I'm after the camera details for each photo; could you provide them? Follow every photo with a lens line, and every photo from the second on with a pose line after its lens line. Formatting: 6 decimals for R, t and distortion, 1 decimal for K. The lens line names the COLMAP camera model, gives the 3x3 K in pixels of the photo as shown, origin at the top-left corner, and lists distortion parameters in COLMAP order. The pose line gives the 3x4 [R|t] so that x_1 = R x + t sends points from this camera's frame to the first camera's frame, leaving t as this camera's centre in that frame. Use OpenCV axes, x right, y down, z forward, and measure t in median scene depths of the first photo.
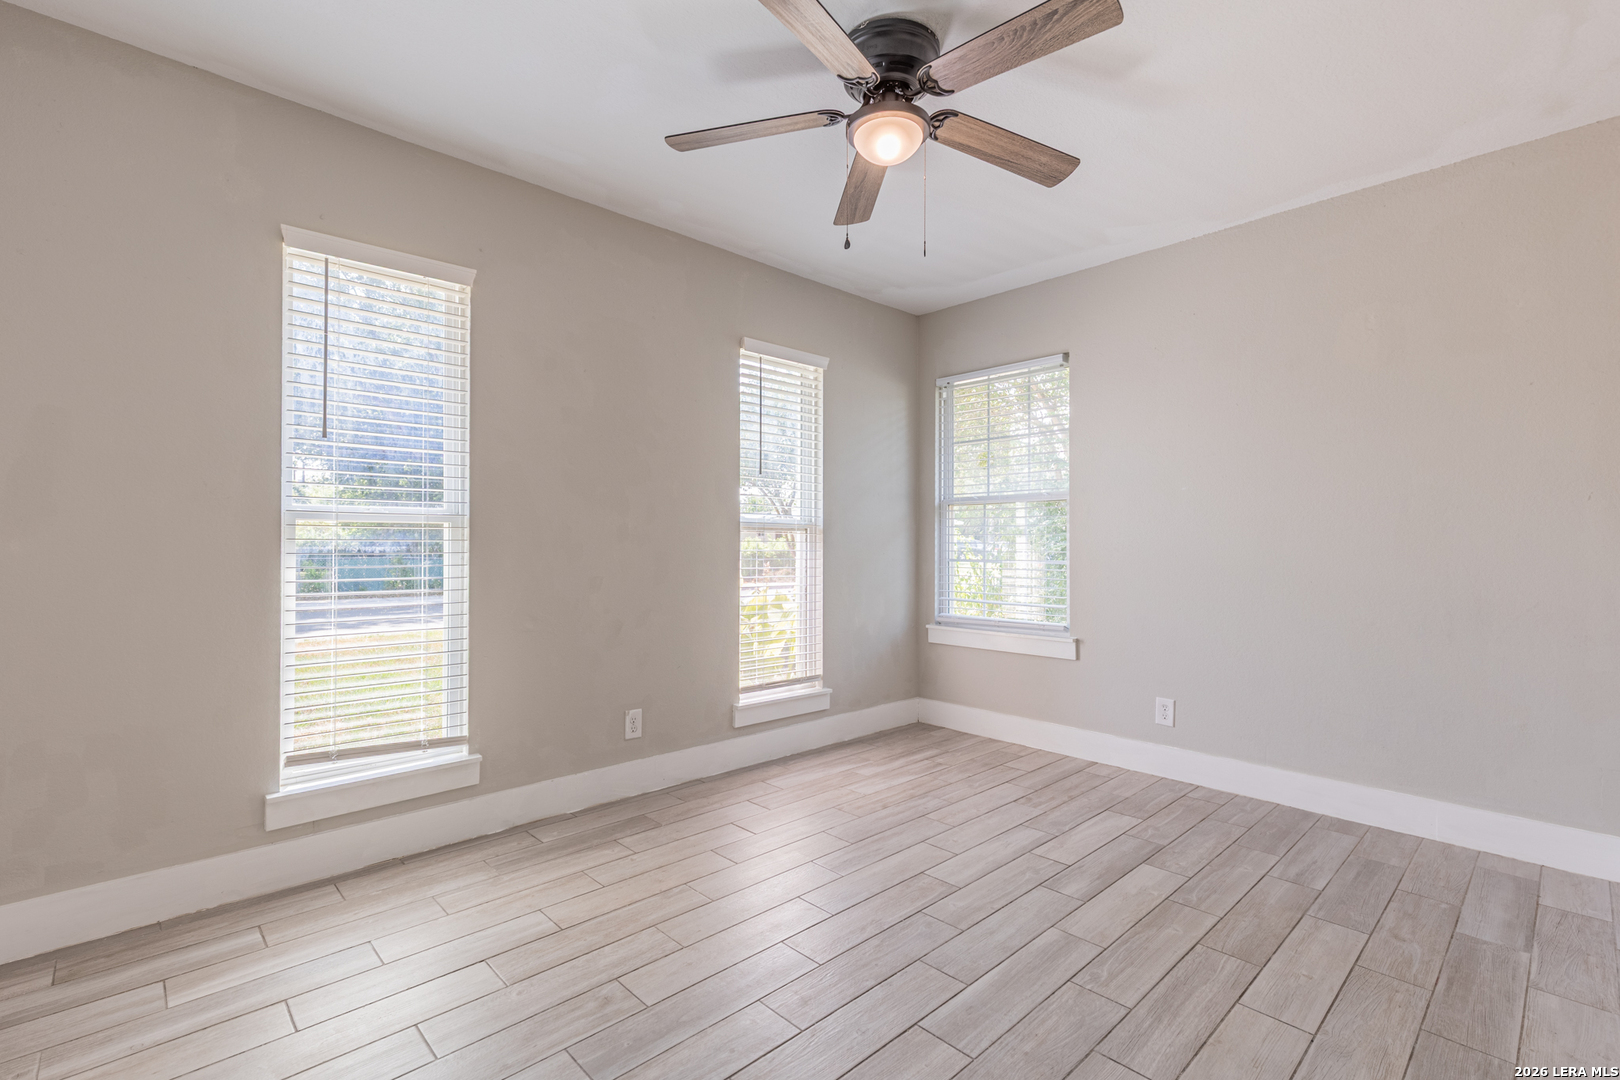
lens RADIAL K [[728.8, 0, 818.2], [0, 728.8, 542.6], [0, 0, 1]] dist [0.005715, -0.000458]
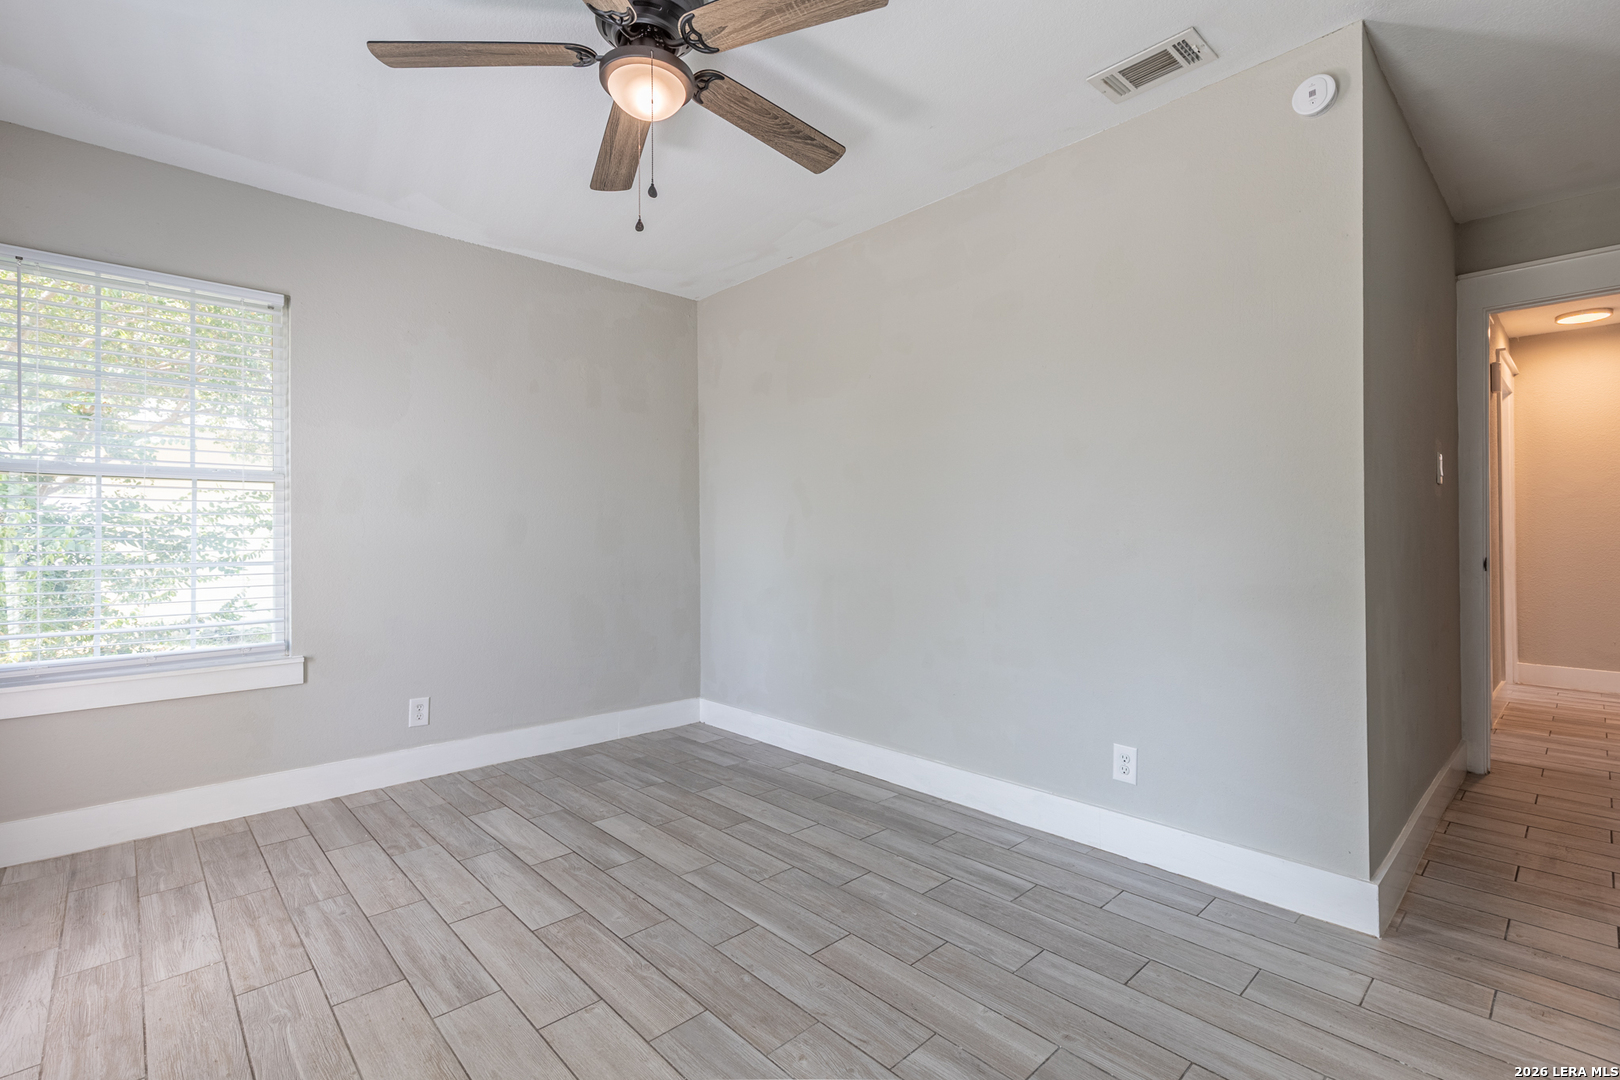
lens RADIAL K [[728.8, 0, 808.4], [0, 728.8, 537.7], [0, 0, 1]] dist [0.005715, -0.000458]
pose [[0.017237, -0.004048, 0.999843, -0.554713], [0.003855, 0.999985, 0.003982, -0.000669], [-0.999844, 0.003786, 0.017252, 0.538878]]
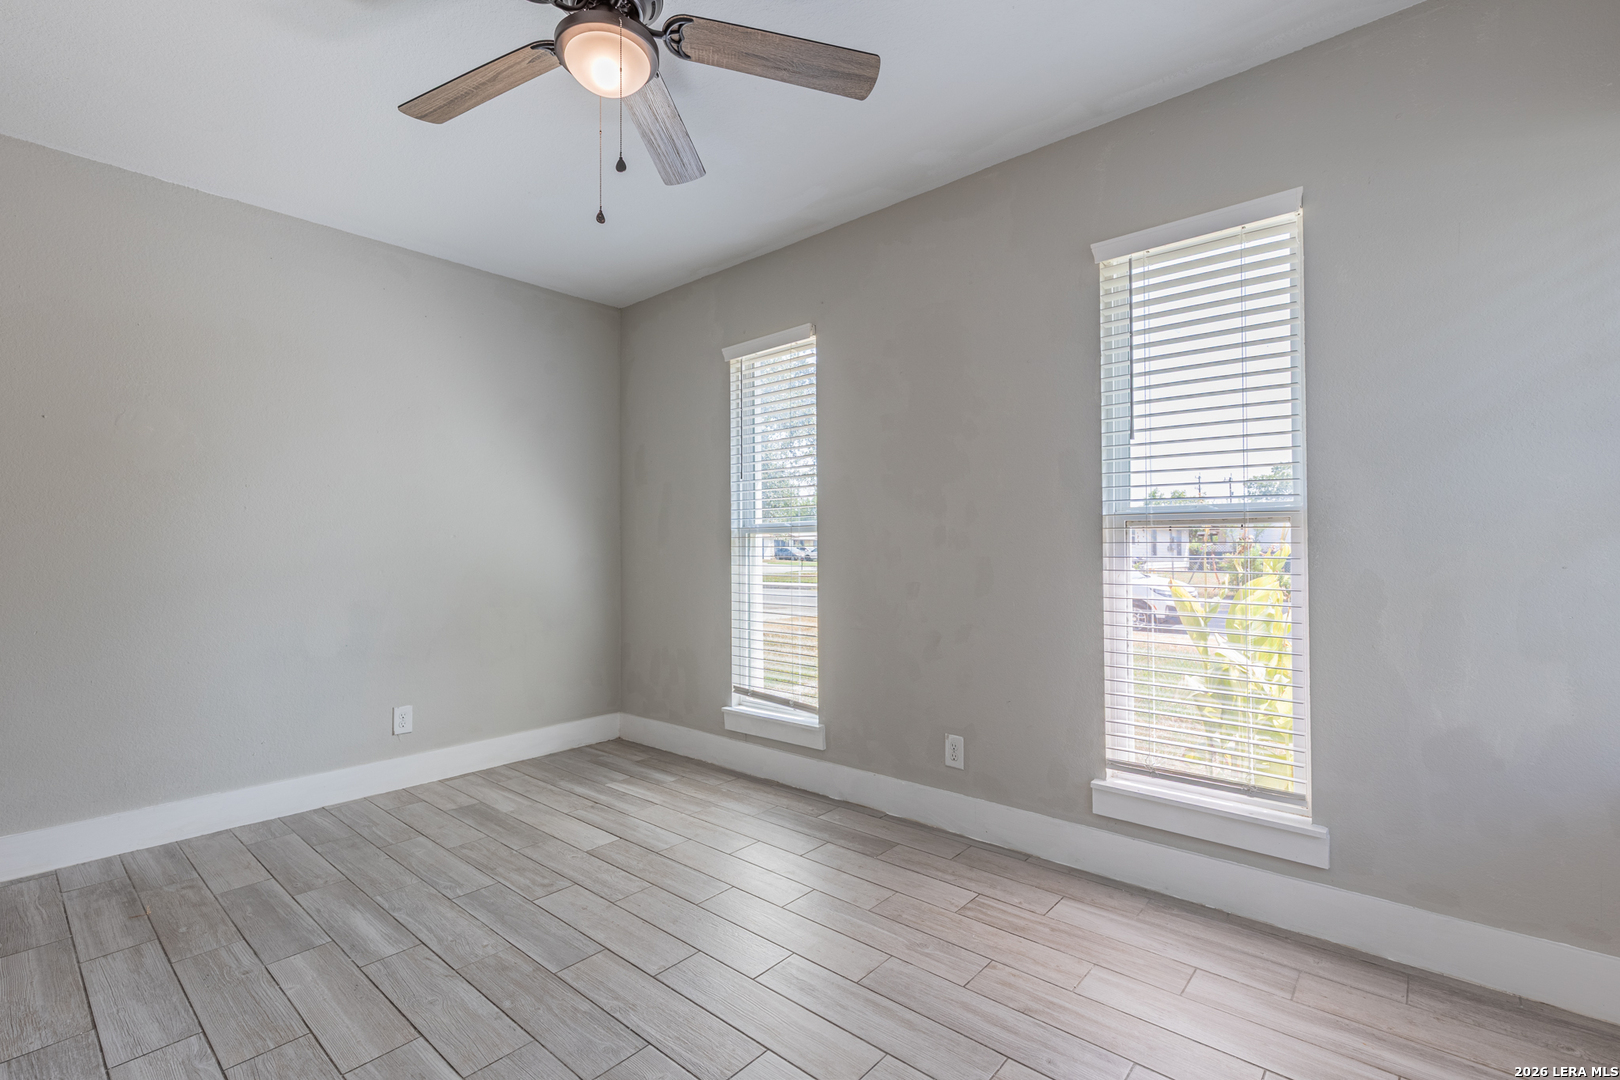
lens RADIAL K [[728.8, 0, 817.7], [0, 728.8, 540.7], [0, 0, 1]] dist [0.005715, -0.000458]
pose [[0.098771, -0.011073, -0.995049, 0.651394], [0.009207, 0.999905, -0.010213, 0.000370], [0.995068, -0.008152, 0.098864, 0.793373]]
